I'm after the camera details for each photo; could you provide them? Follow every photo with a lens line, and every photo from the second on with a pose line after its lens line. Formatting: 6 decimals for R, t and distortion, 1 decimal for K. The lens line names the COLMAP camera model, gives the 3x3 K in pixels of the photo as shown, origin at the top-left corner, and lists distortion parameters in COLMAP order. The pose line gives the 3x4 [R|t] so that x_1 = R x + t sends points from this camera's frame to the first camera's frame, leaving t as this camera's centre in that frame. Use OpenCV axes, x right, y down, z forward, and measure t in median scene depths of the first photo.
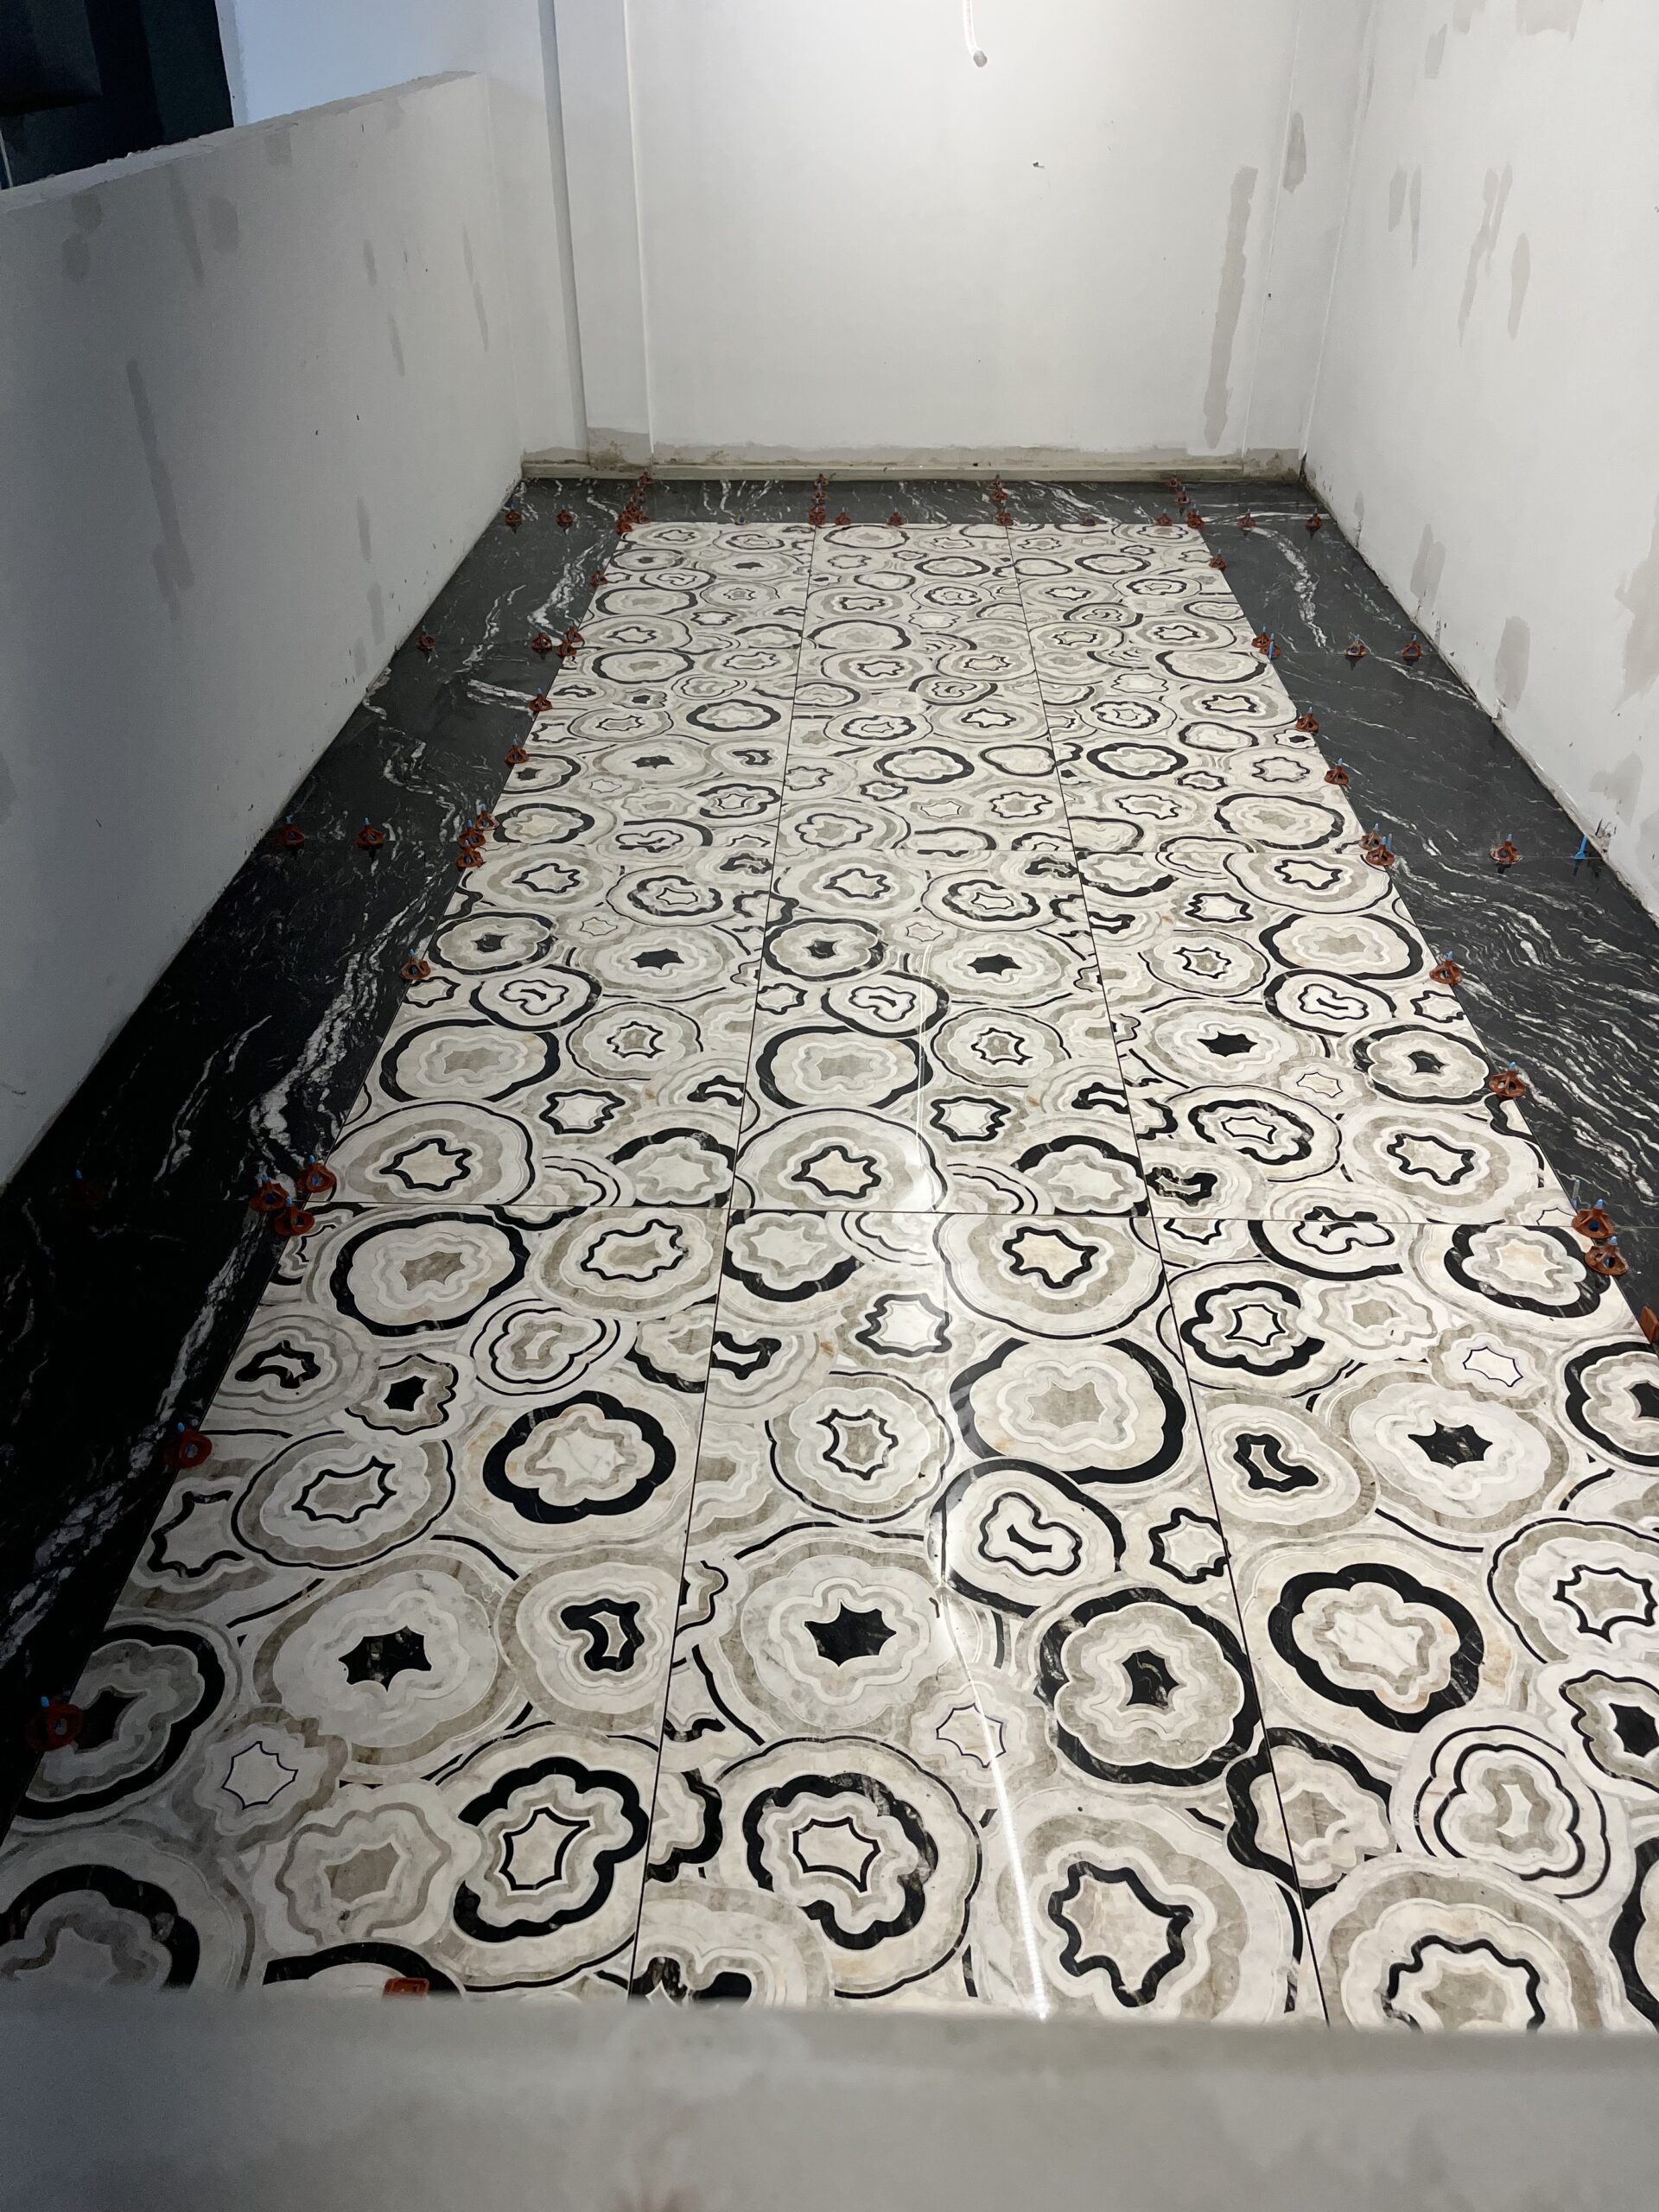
lens RADIAL K [[1675.5, 0, 833.4], [0, 1675.5, 1099.9], [0, 0, 1]] dist [0.044260, -0.035437]
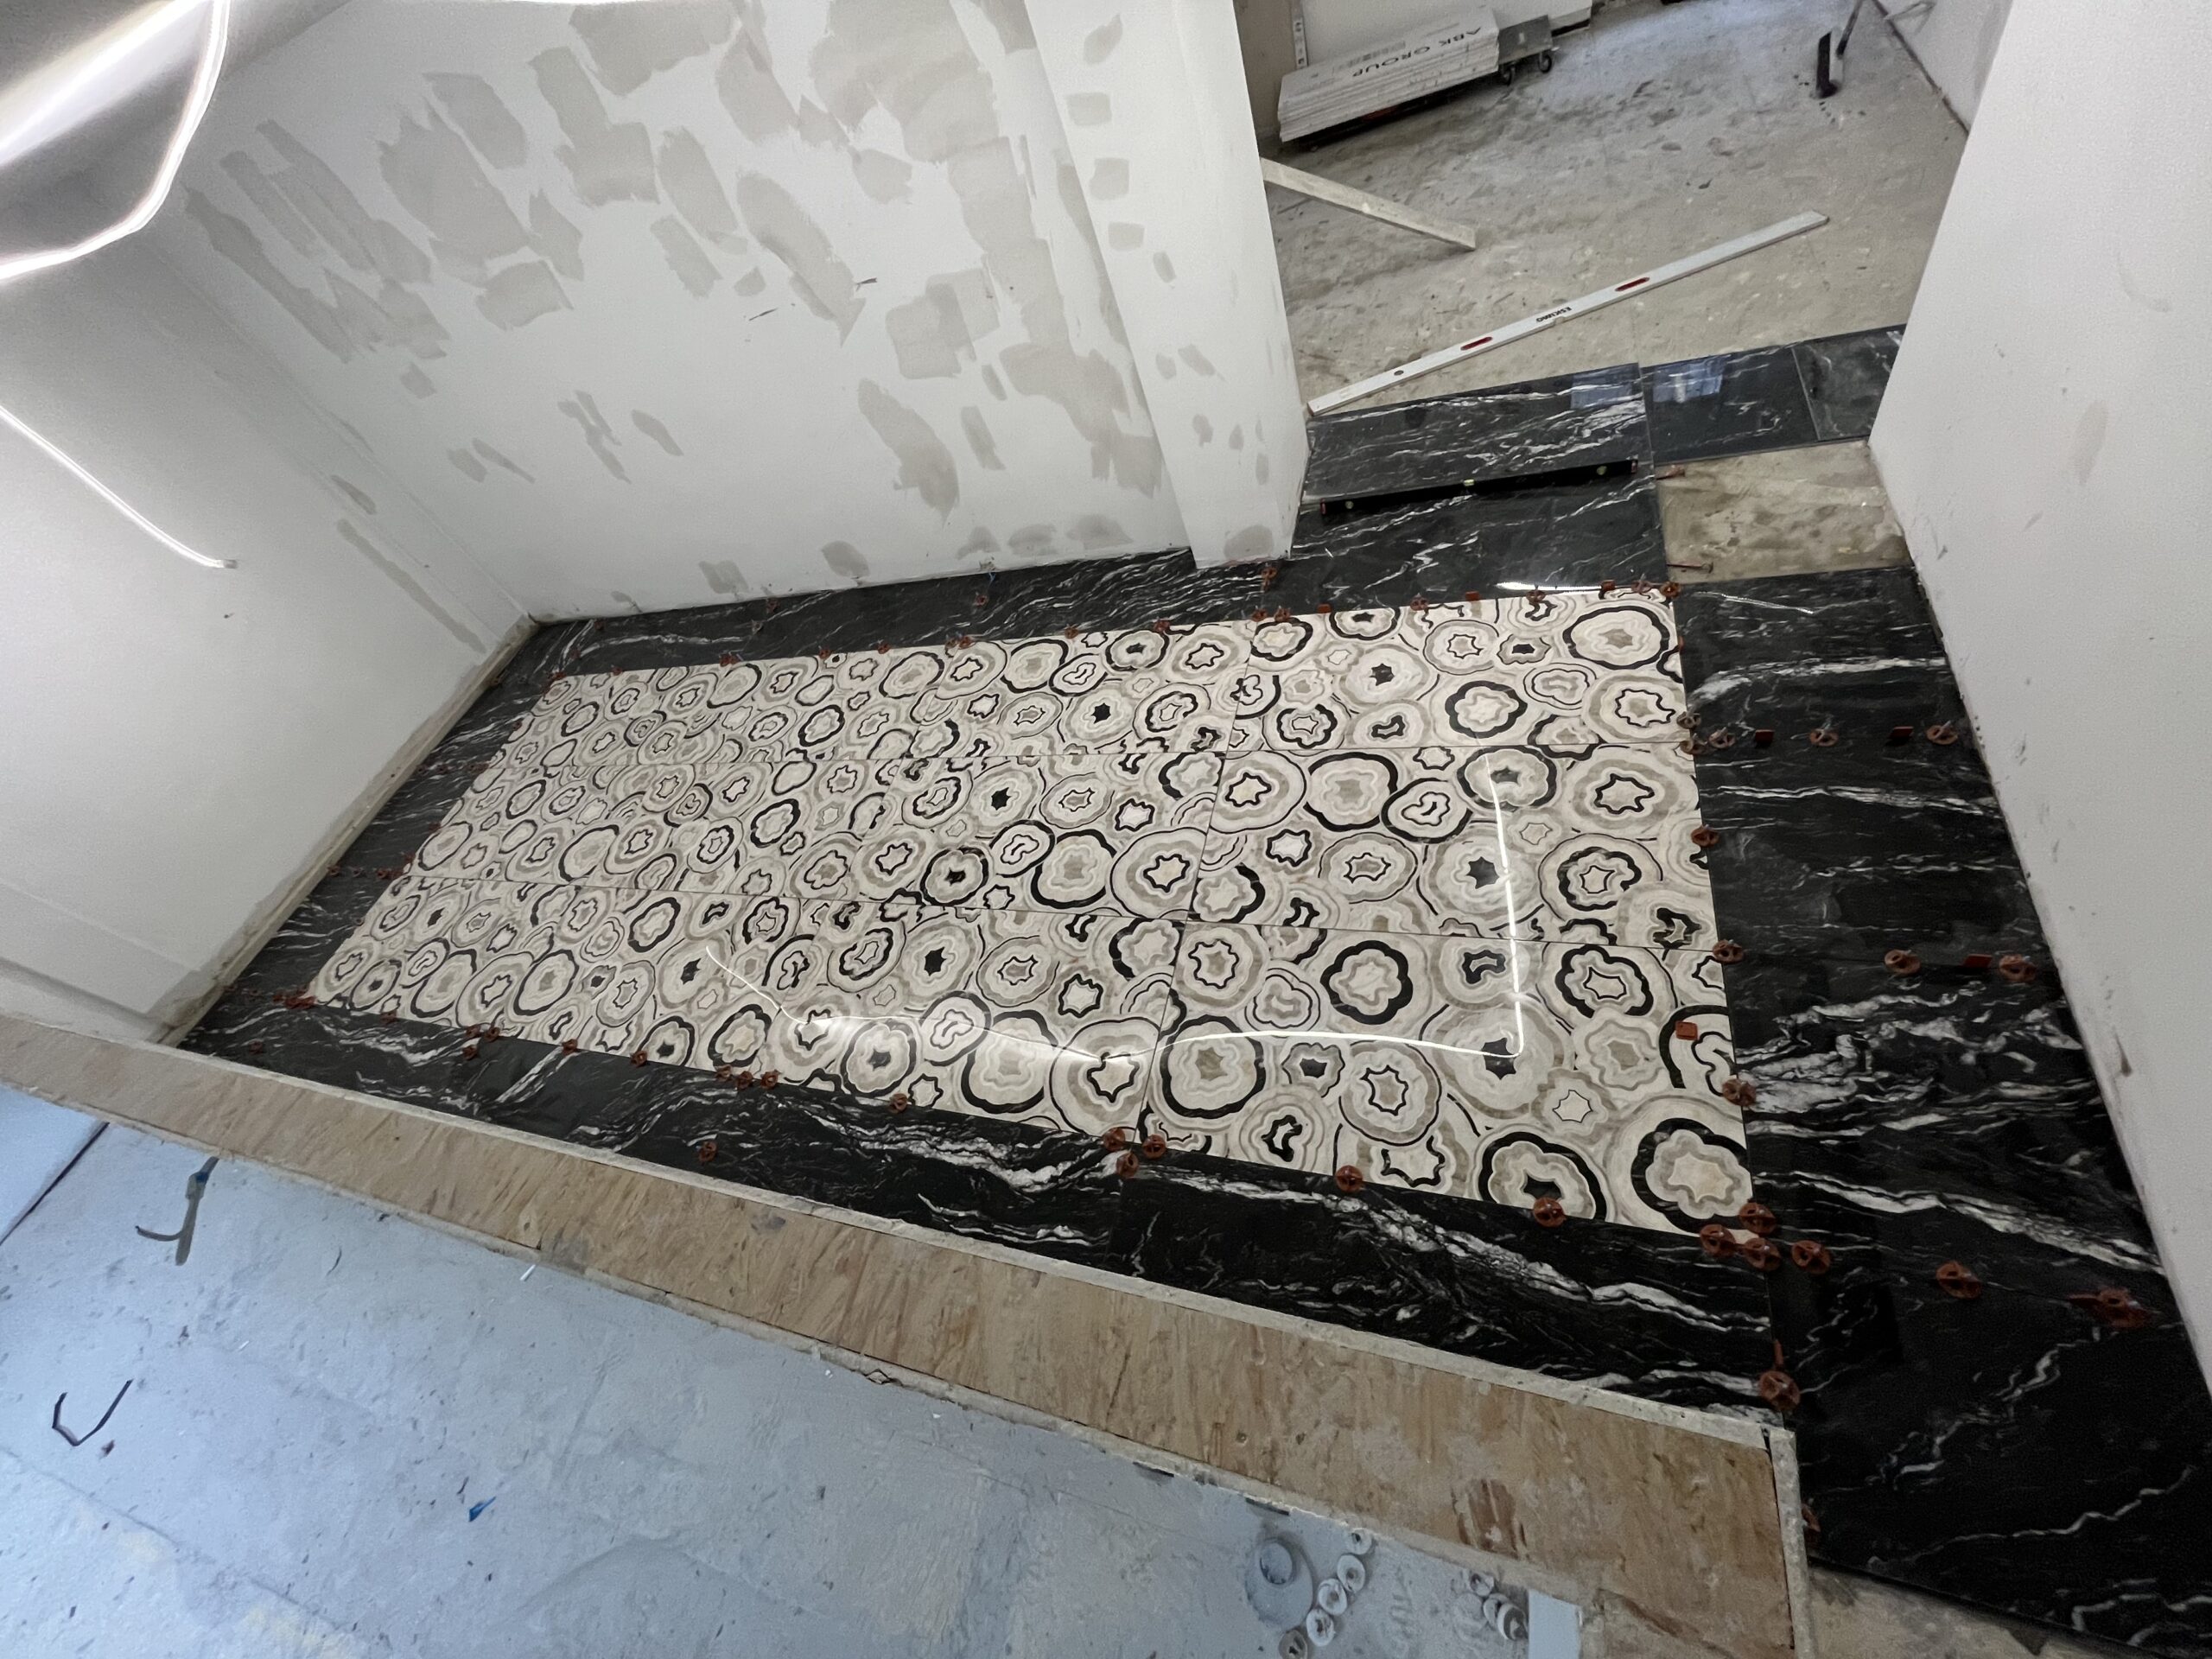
lens RADIAL K [[888.5, 0, 1102.8], [0, 888.5, 823.9], [0, 0, 1]] dist [-0.004514, 0.000146]
pose [[0.231552, -0.804319, 0.547224, -0.605795], [0.779360, 0.490029, 0.390474, -0.503659], [-0.582222, 0.336069, 0.740321, 0.307278]]
